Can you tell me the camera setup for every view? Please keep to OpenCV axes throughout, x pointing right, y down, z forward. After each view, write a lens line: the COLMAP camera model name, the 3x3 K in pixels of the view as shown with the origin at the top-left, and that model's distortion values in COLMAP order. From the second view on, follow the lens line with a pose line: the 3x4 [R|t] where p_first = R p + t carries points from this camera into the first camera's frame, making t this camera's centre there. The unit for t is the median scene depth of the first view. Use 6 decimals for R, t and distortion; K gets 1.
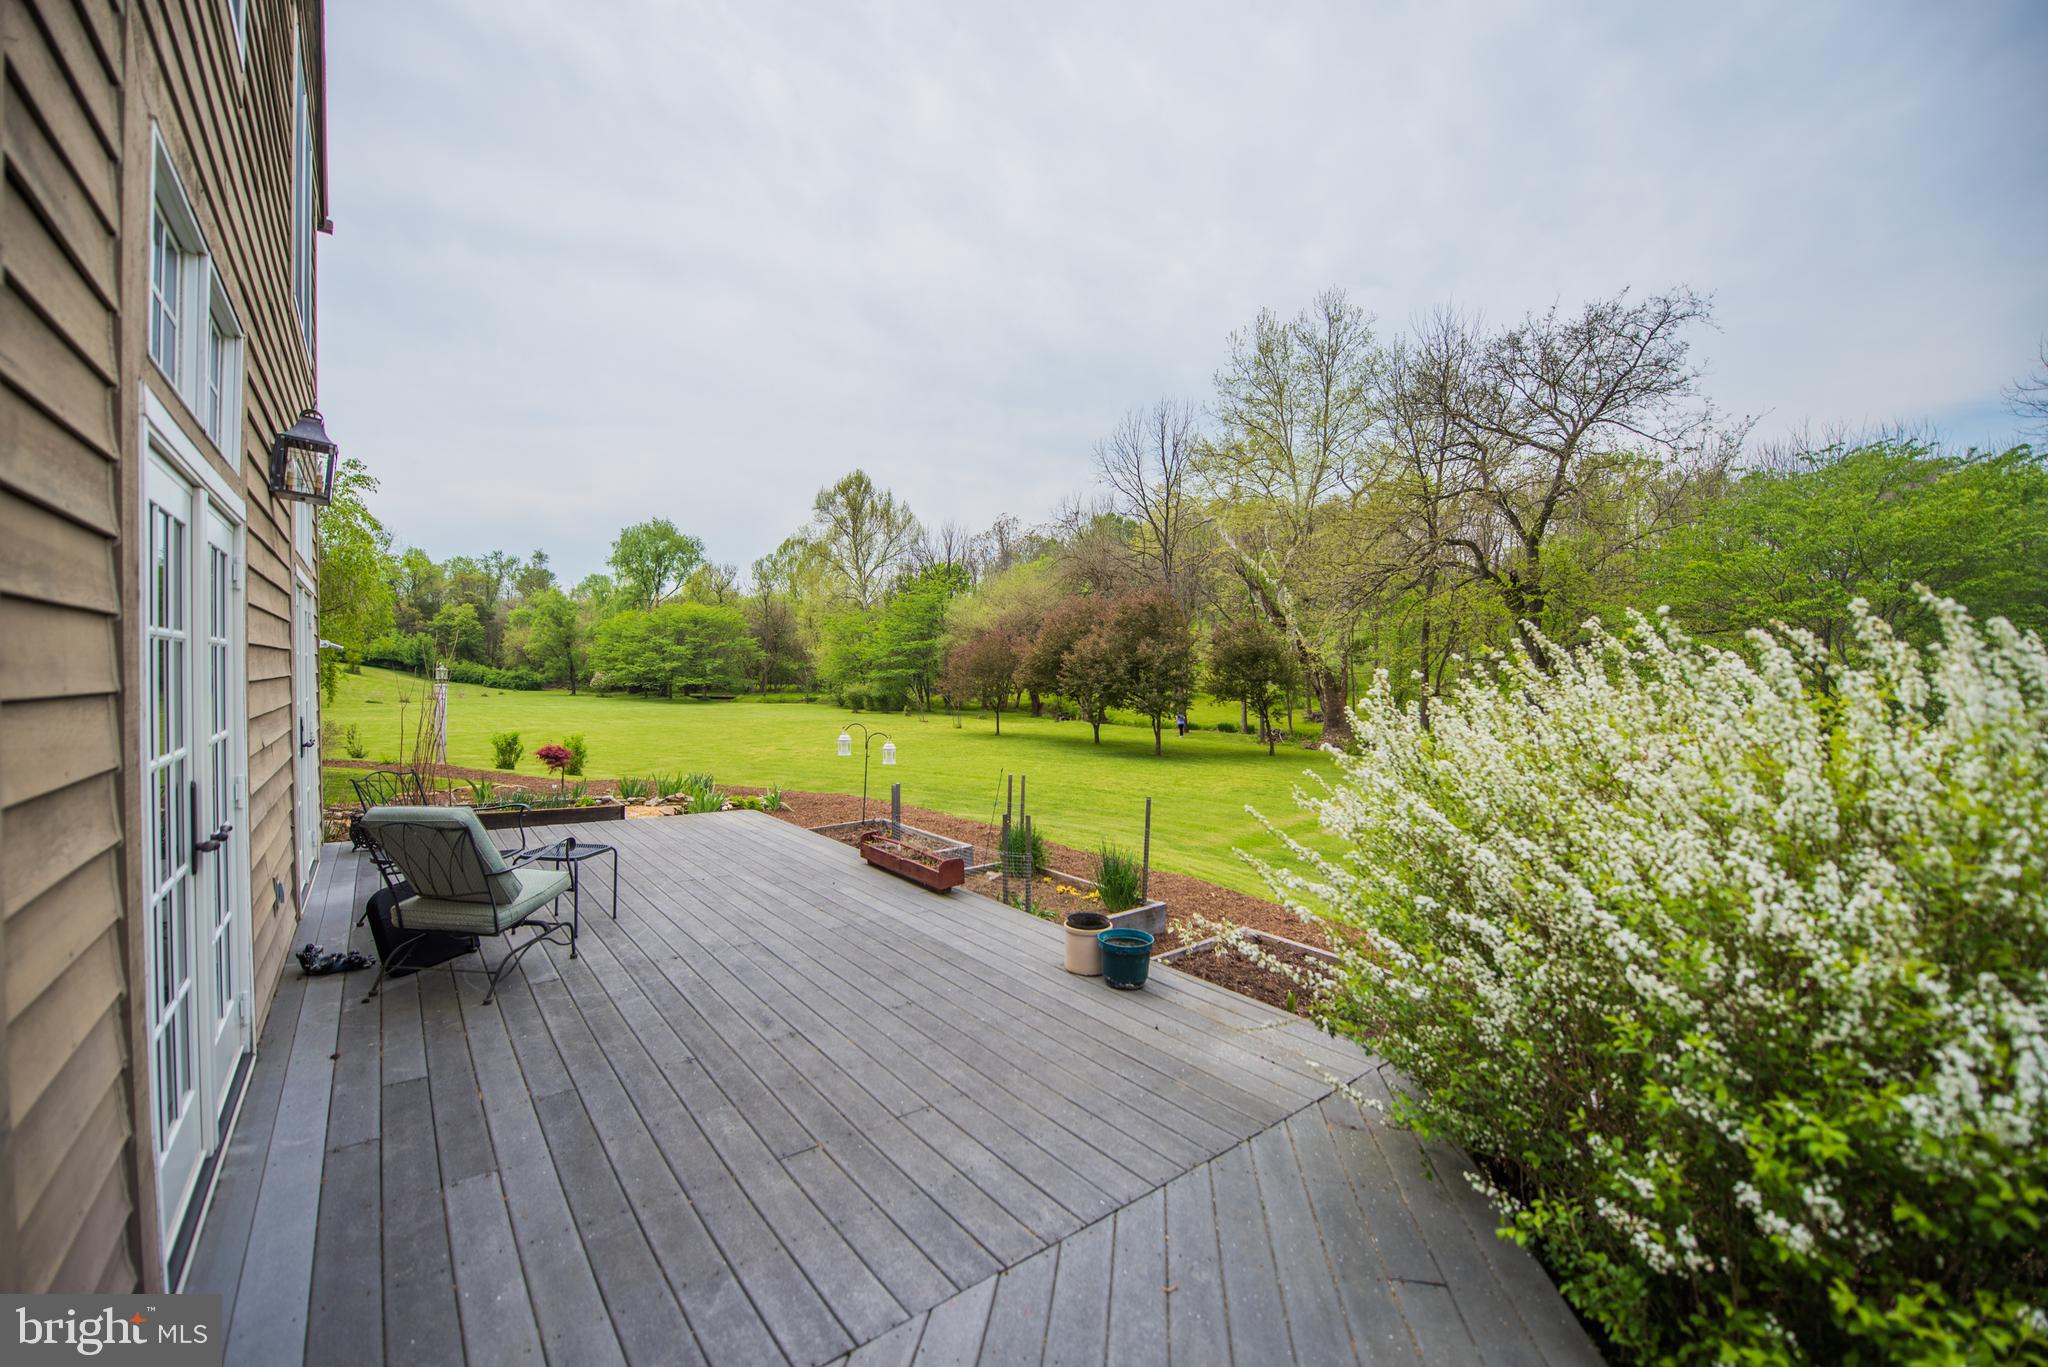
lens RADIAL K [[813.1, 0, 1024.0], [0, 813.1, 683.5], [0, 0, 1]] dist [-0.015249, -0.002757]
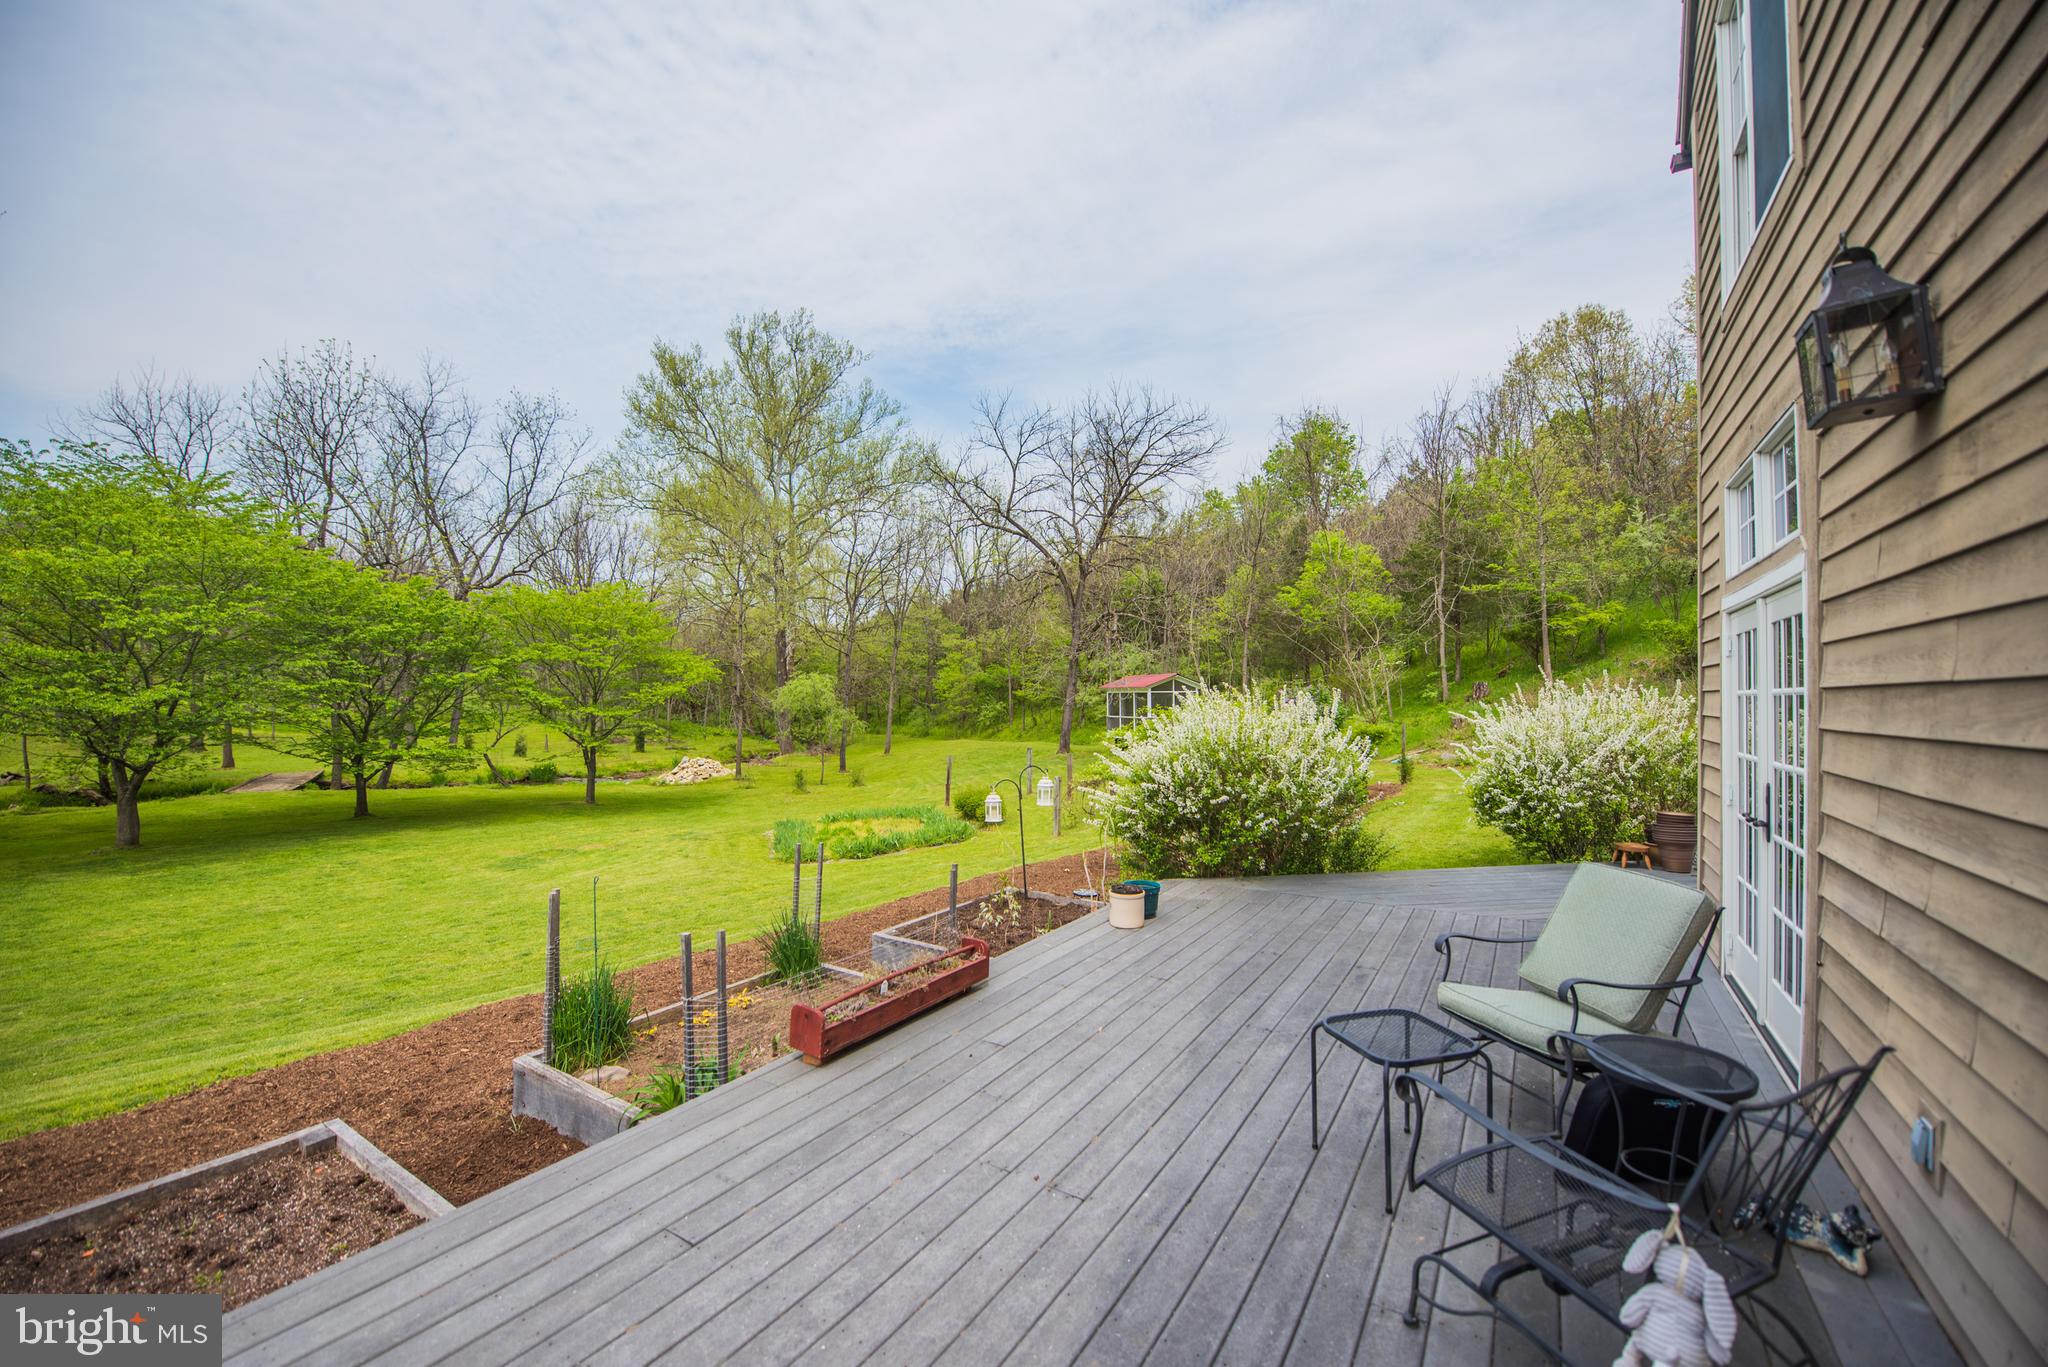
lens RADIAL K [[813.1, 0, 1024.0], [0, 813.1, 683.5], [0, 0, 1]] dist [-0.015249, -0.002757]
pose [[-0.328080, 0.009966, 0.944598, -0.940549], [0.003345, 0.999950, -0.009389, -0.031573], [-0.944644, 0.000079, -0.328097, 1.323067]]
